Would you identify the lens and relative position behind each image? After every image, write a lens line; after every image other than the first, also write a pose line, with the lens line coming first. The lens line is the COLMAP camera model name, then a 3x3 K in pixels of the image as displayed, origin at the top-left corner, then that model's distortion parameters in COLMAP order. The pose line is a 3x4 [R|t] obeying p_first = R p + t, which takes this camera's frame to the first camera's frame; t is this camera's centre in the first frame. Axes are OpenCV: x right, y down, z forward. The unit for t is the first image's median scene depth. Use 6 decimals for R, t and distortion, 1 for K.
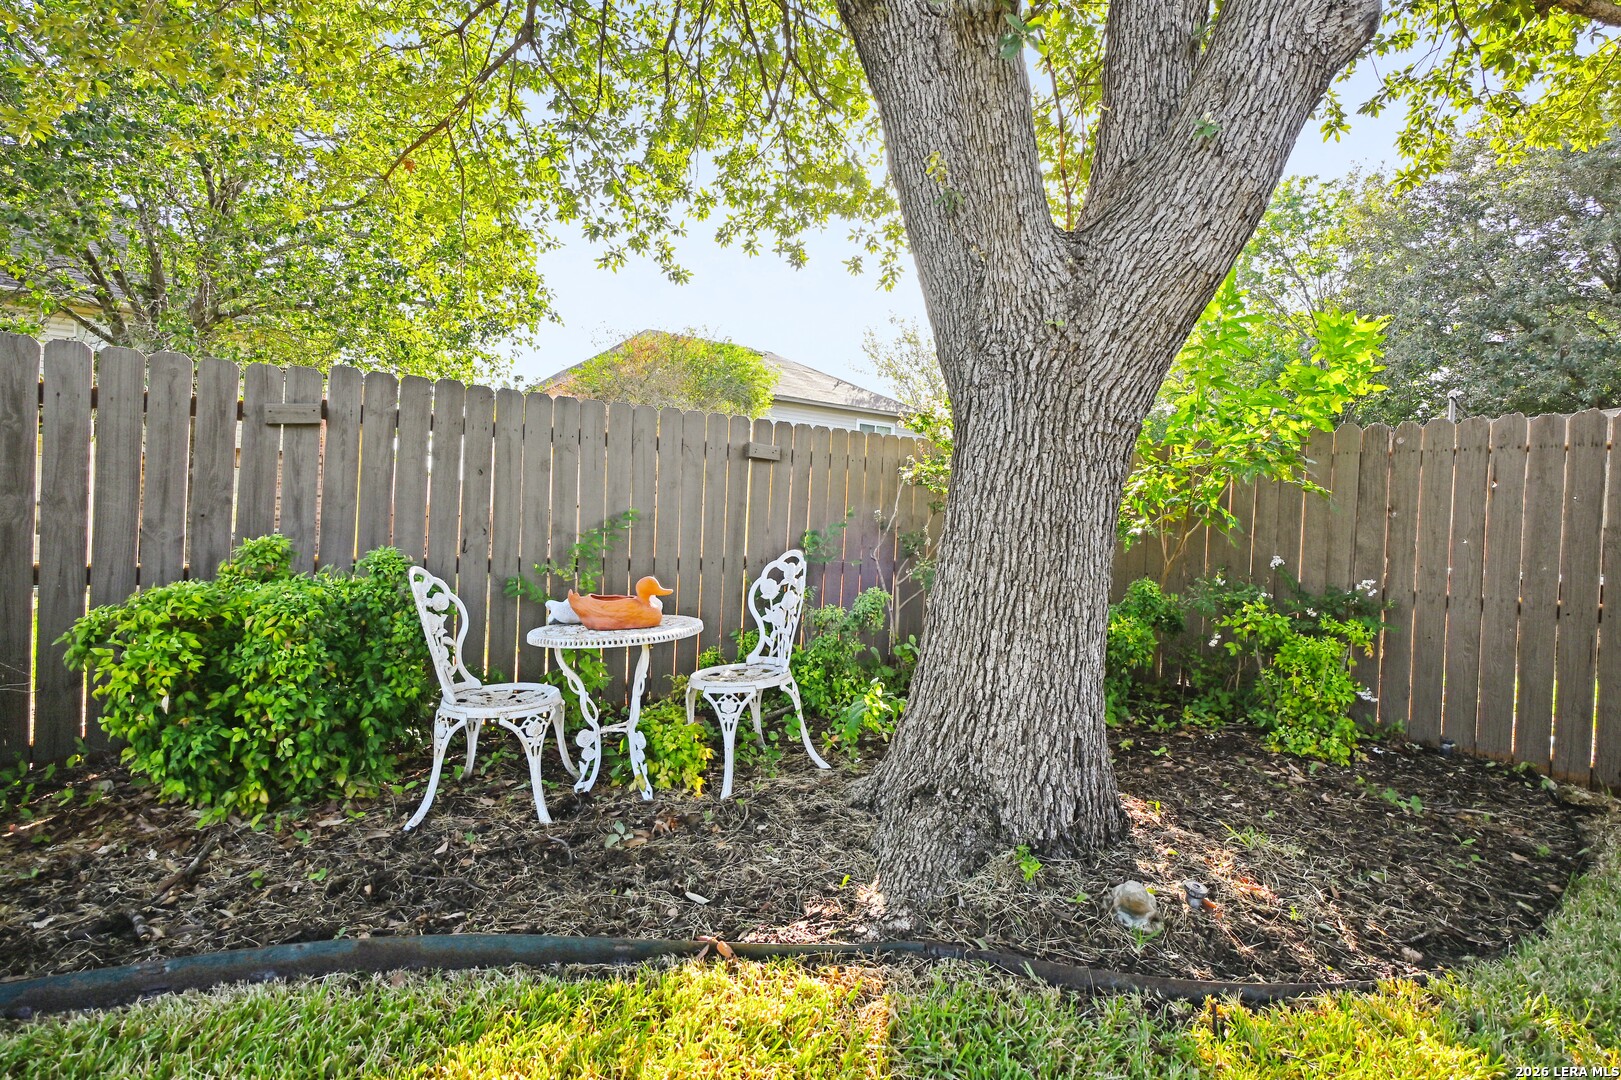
lens RADIAL K [[810.7, 0, 818.4], [0, 810.7, 536.3], [0, 0, 1]] dist [-0.008969, 0.001456]
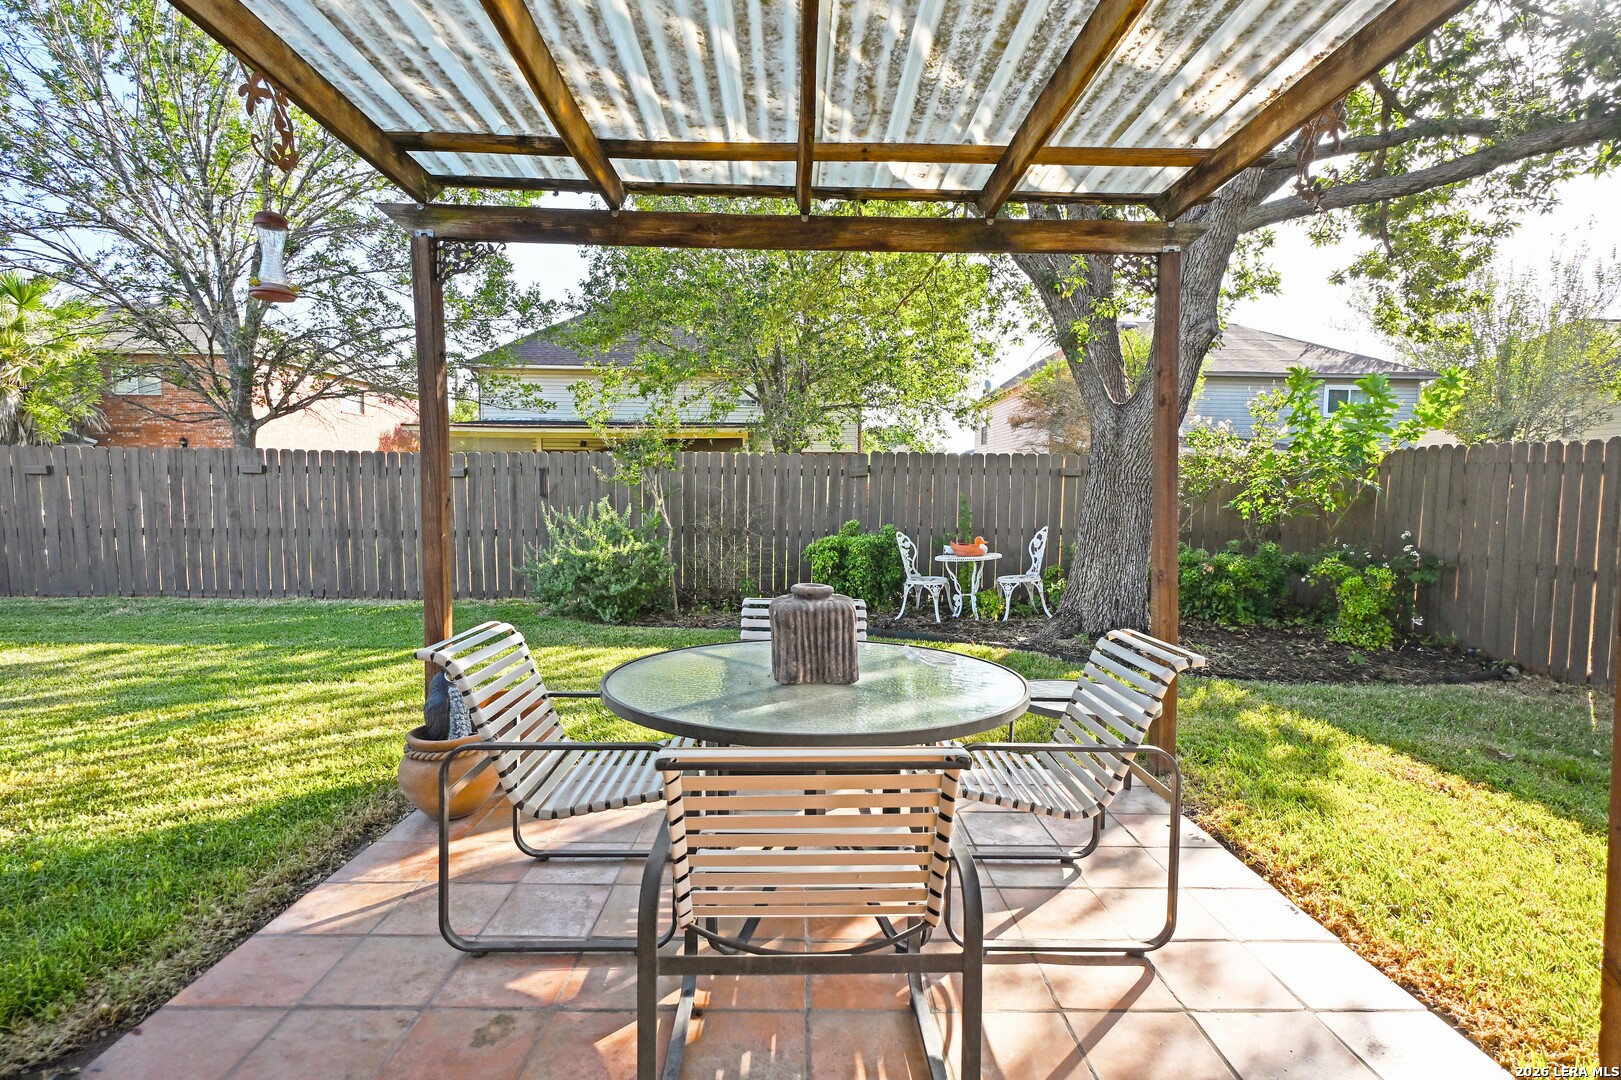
lens RADIAL K [[810.7, 0, 810.4], [0, 810.7, 533.9], [0, 0, 1]] dist [-0.008969, 0.001456]
pose [[0.823034, 0.012628, -0.567852, 0.825187], [0.009512, 0.999306, 0.036009, -0.057344], [0.567912, -0.035038, 0.822343, -1.446651]]
